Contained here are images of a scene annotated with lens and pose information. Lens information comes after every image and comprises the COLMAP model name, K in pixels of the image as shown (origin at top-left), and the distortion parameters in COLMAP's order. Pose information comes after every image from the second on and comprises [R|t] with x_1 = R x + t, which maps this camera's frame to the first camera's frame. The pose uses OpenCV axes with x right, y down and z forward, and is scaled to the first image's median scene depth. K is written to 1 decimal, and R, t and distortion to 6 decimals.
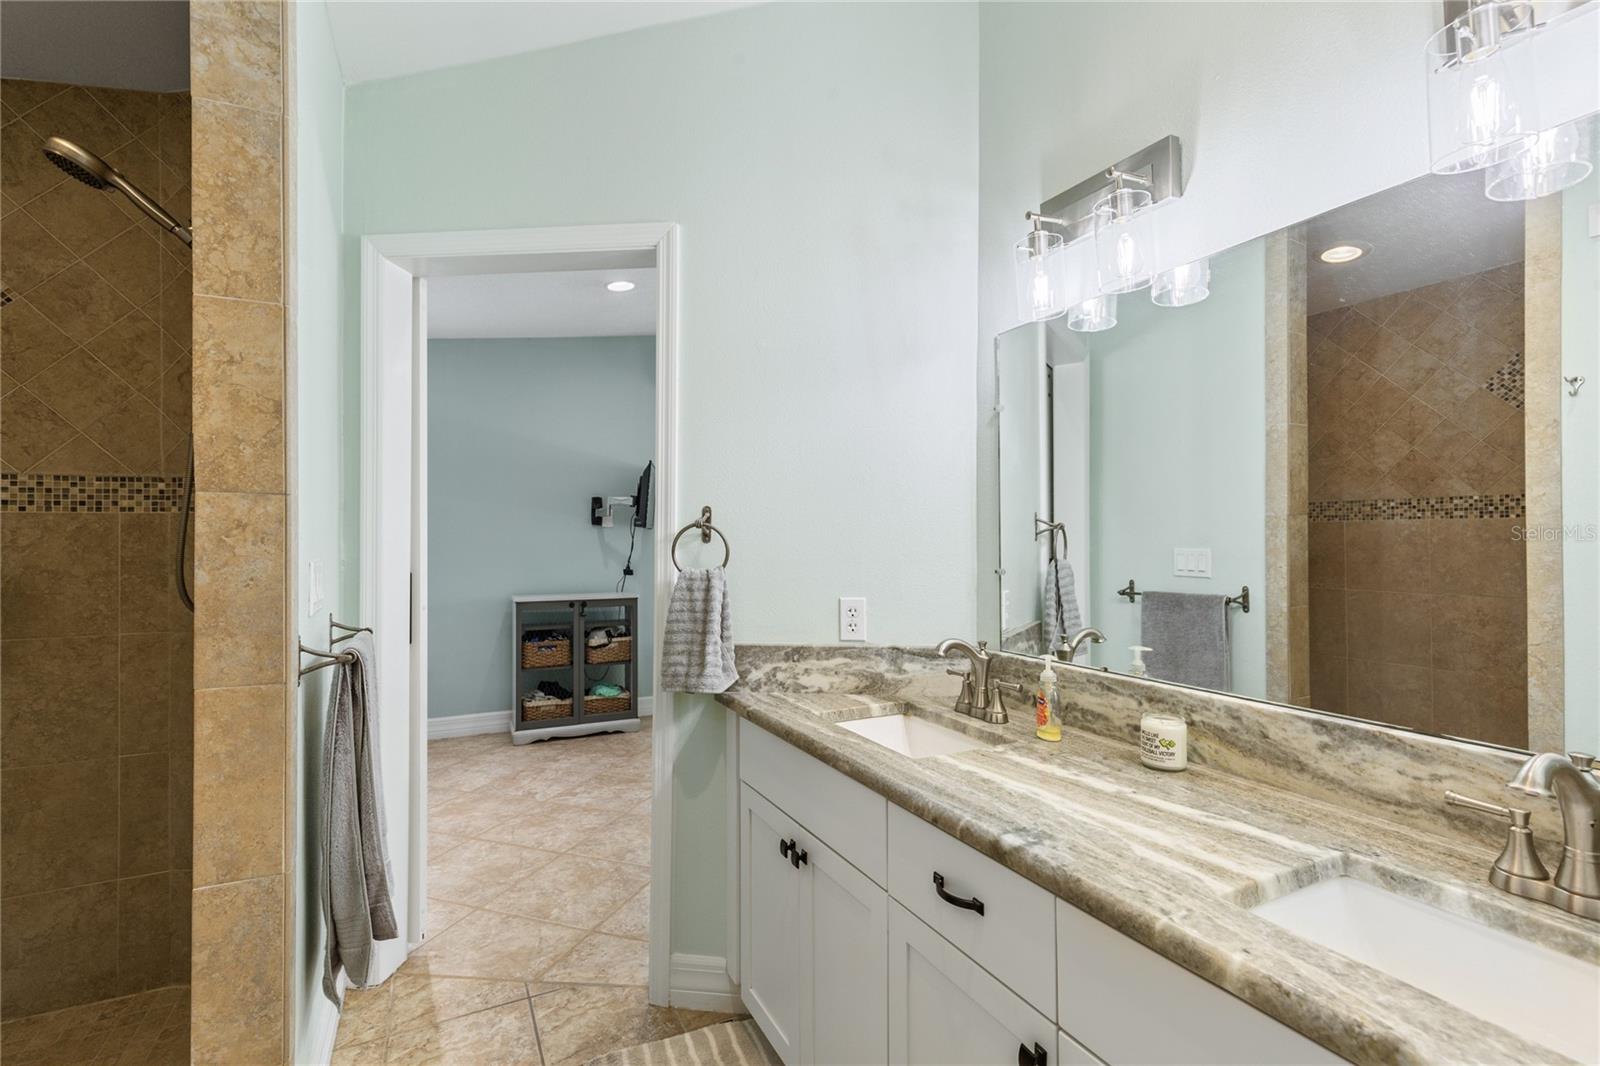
lens RADIAL K [[731.2, 0, 809.2], [0, 731.2, 546.0], [0, 0, 1]] dist [0.011627, -0.001211]
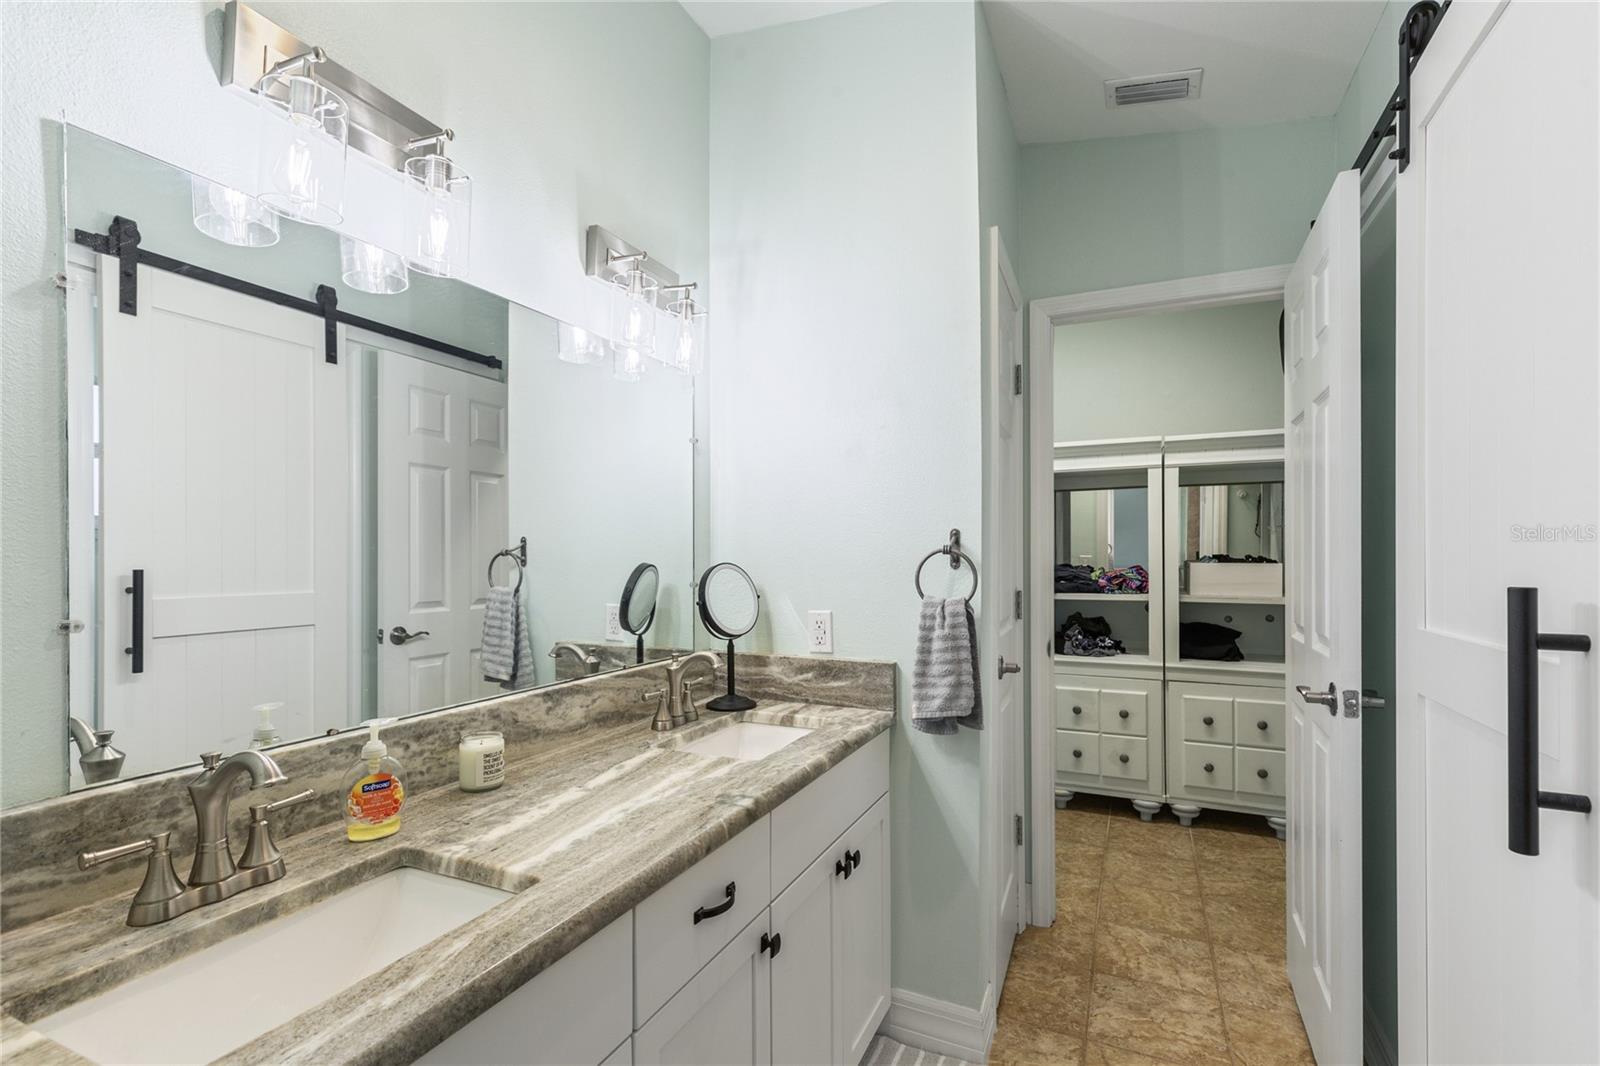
lens RADIAL K [[731.2, 0, 798.9], [0, 731.2, 537.1], [0, 0, 1]] dist [0.011627, -0.001211]
pose [[-0.616518, 0.014118, 0.787215, -0.969098], [0.000647, 0.999848, -0.017424, -0.036853], [-0.787341, -0.010233, -0.616433, 2.149848]]
